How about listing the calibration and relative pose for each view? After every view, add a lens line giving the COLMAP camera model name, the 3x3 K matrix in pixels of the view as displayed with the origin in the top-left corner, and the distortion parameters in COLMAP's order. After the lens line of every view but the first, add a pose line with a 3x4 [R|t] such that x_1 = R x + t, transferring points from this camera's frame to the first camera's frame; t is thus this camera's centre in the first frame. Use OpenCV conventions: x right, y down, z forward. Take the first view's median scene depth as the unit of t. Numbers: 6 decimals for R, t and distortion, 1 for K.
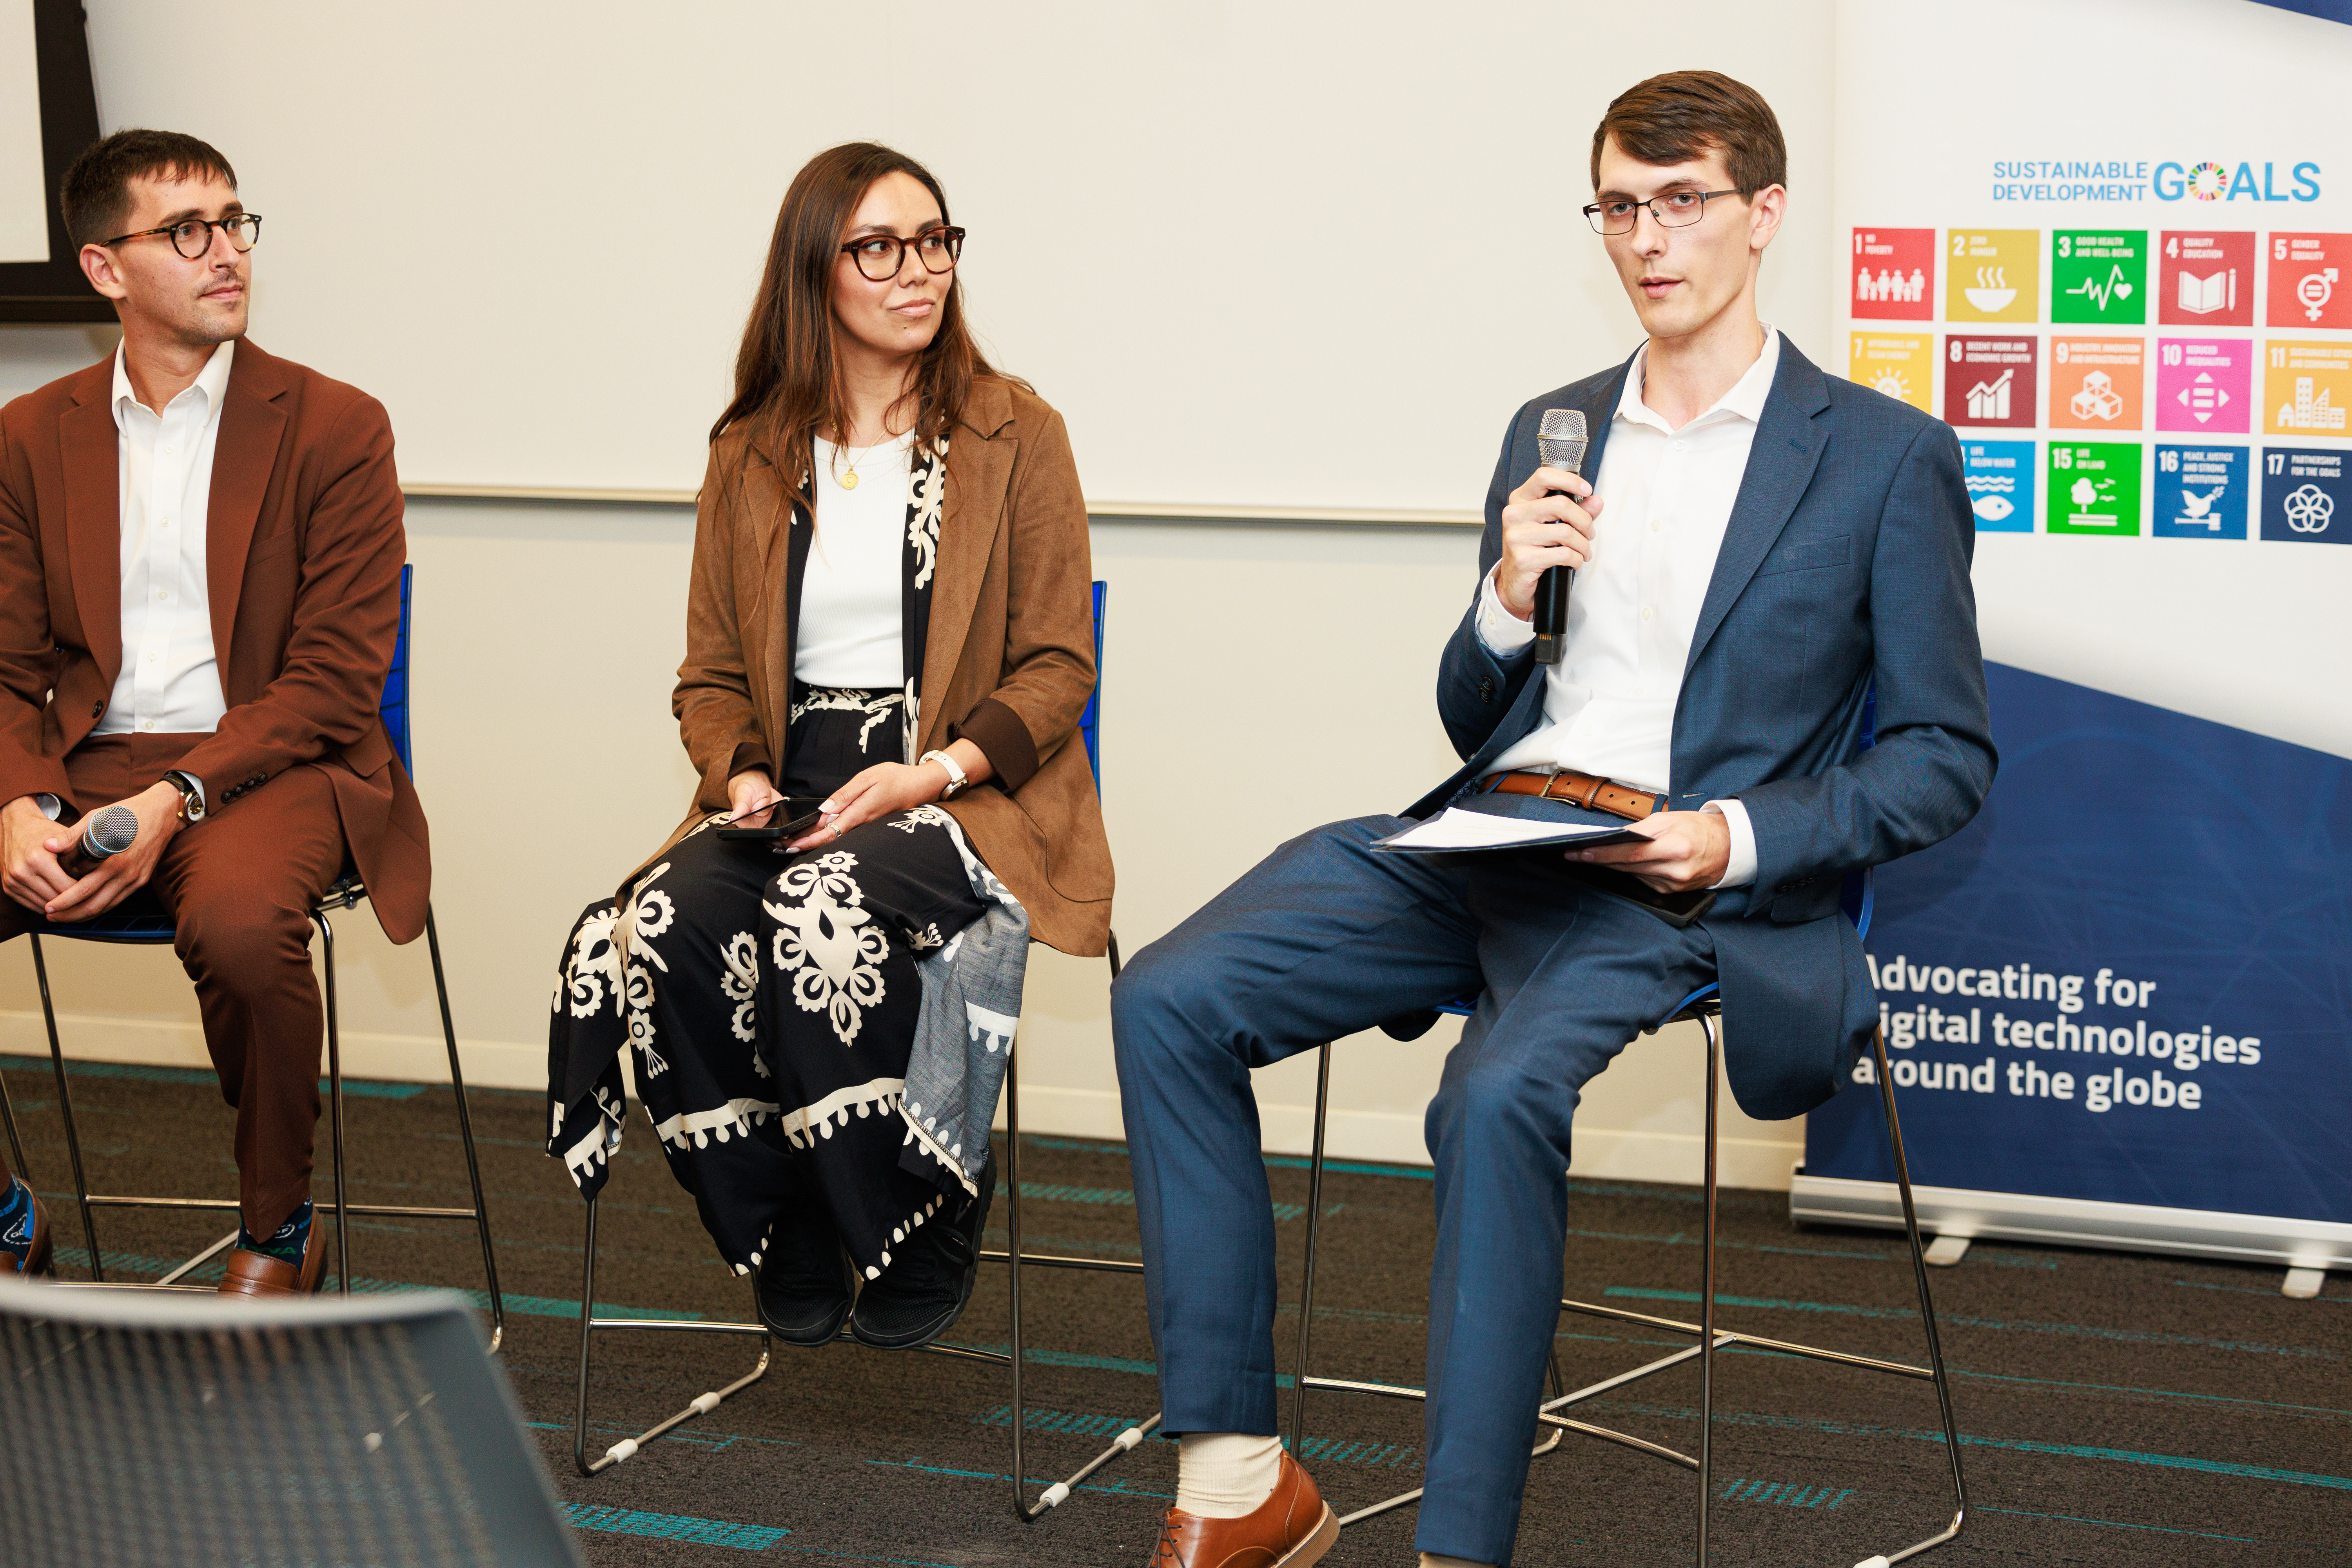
lens RADIAL K [[4805.2, 0, 1176.0], [0, 4805.2, 784.0], [0, 0, 1]] dist [0.057185, -0.140339]
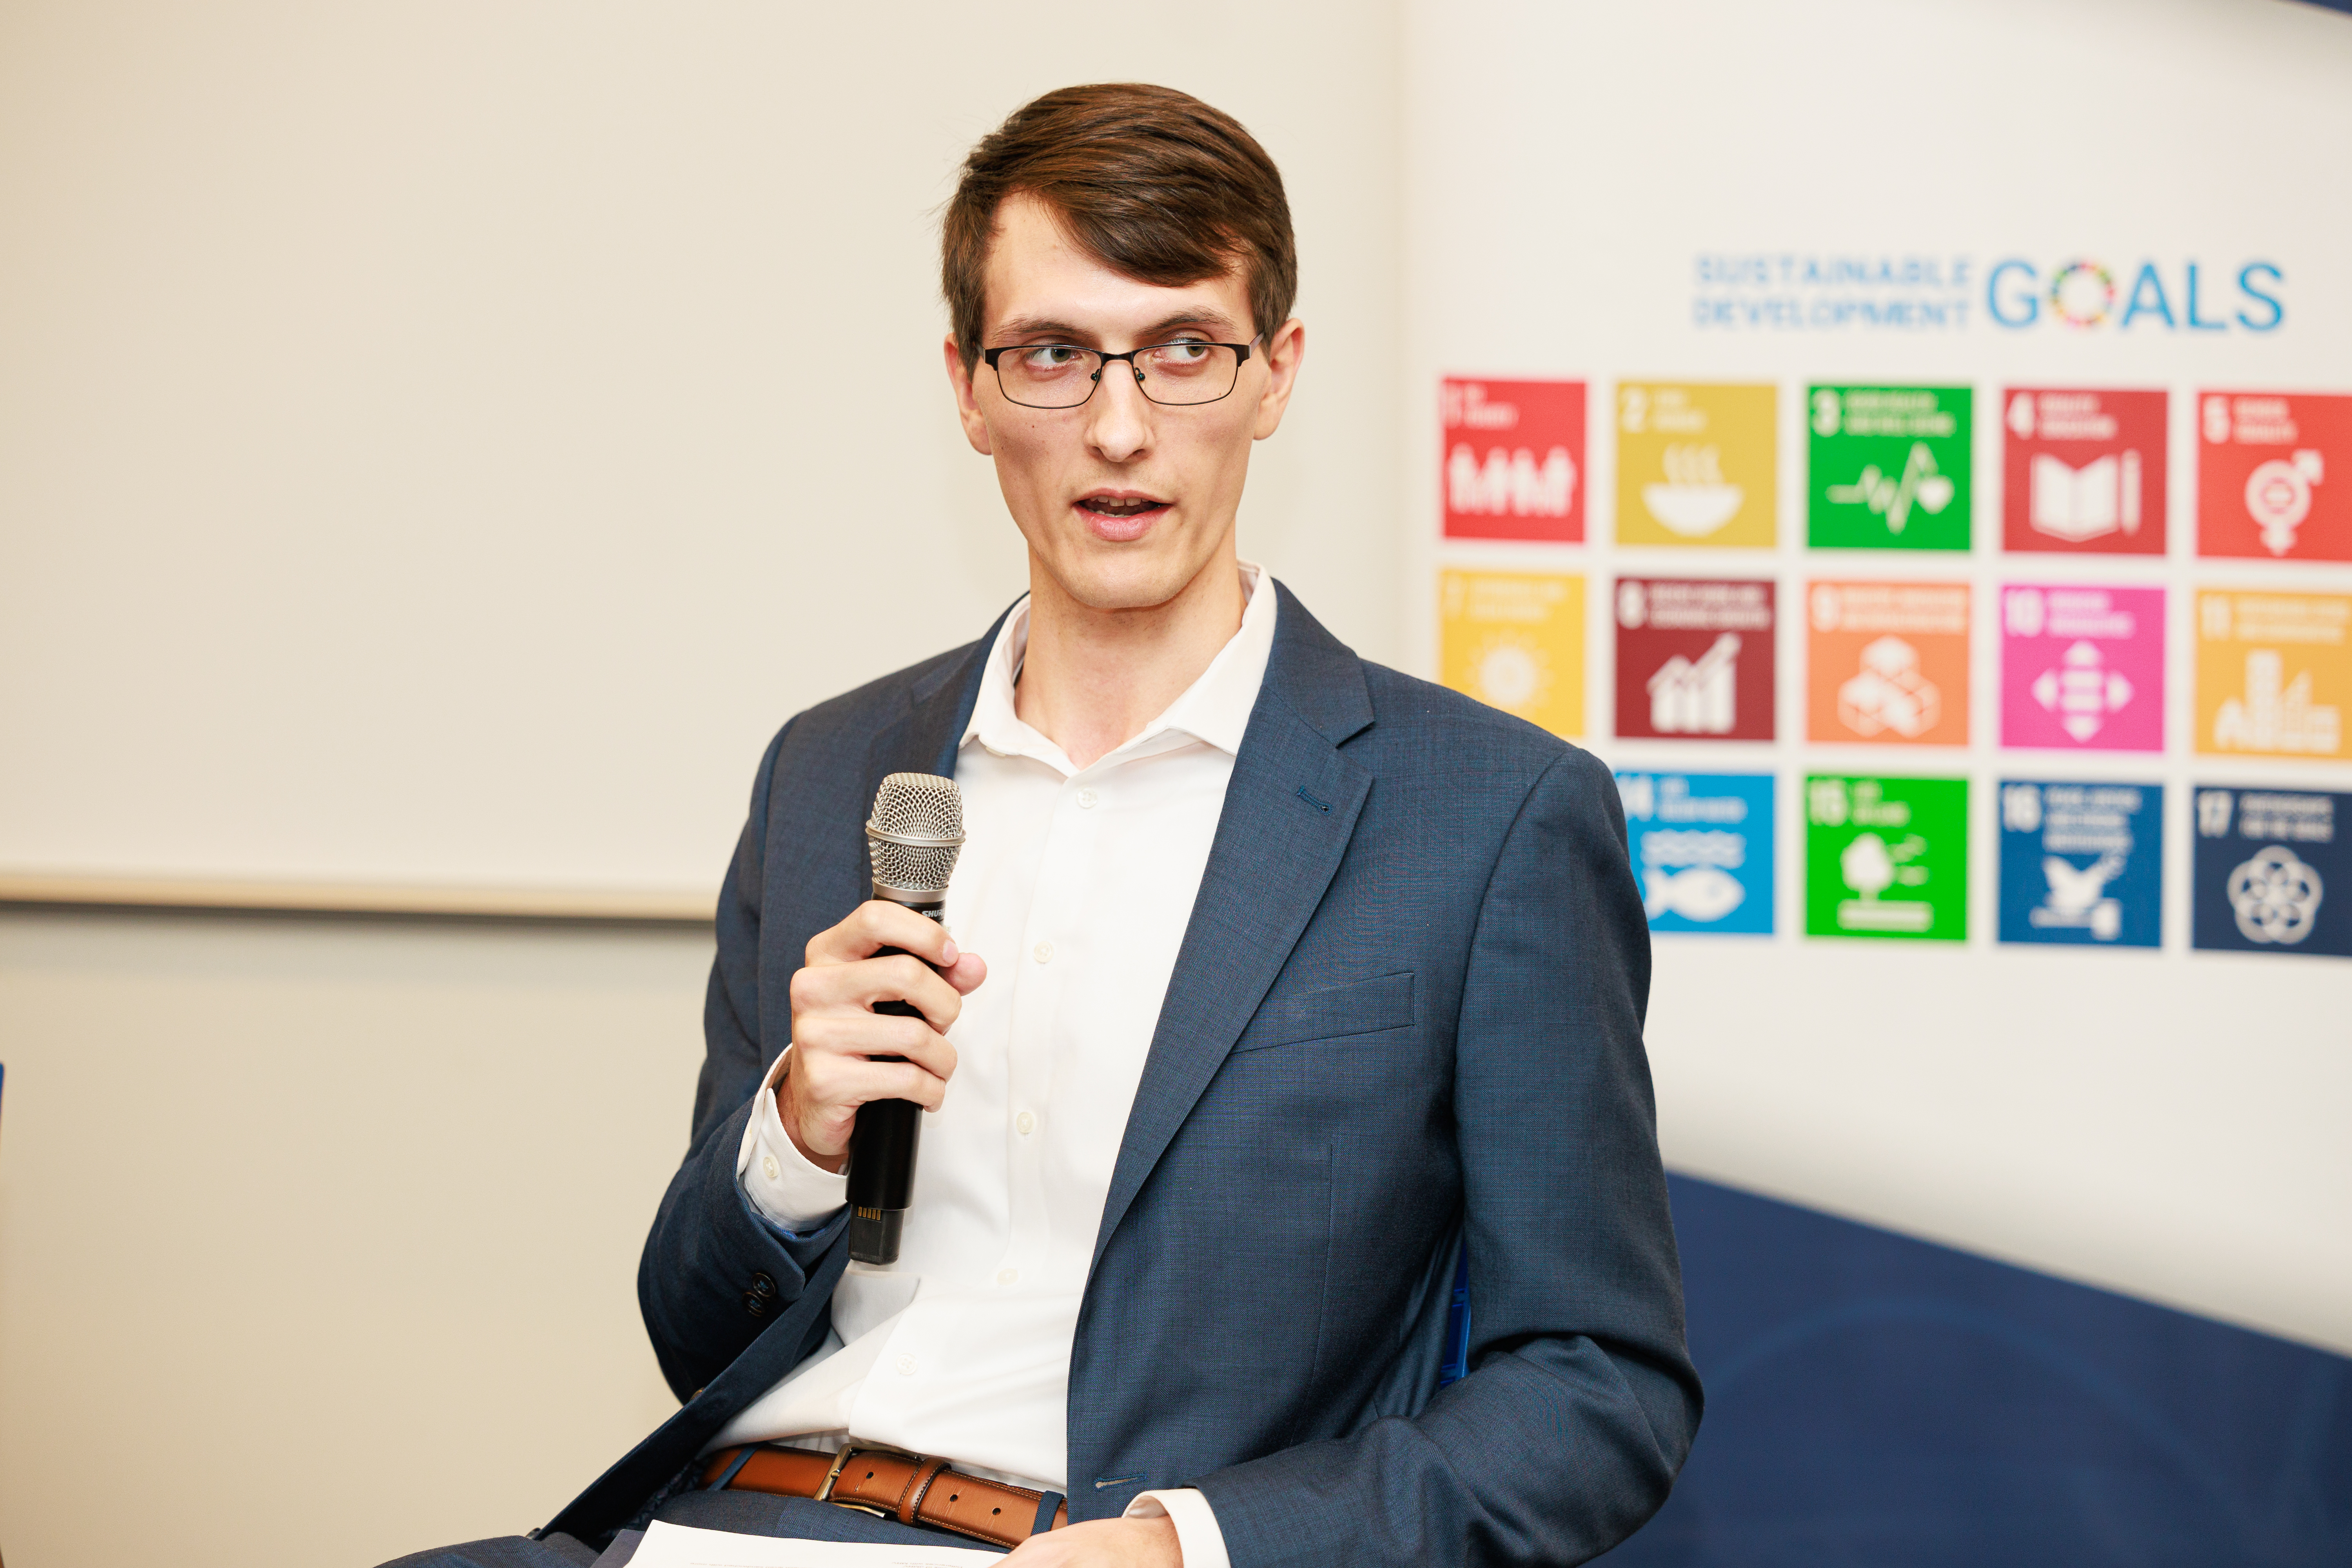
lens RADIAL K [[8140.3, 0, 1176.0], [0, 8140.3, 784.0], [0, 0, 1]] dist [0.021527, -3.069119]
pose [[0.995341, -0.001391, 0.096407, 0.025316], [0.007295, 0.998116, -0.060914, -0.015798], [-0.096141, 0.061333, 0.993476, 0.108537]]
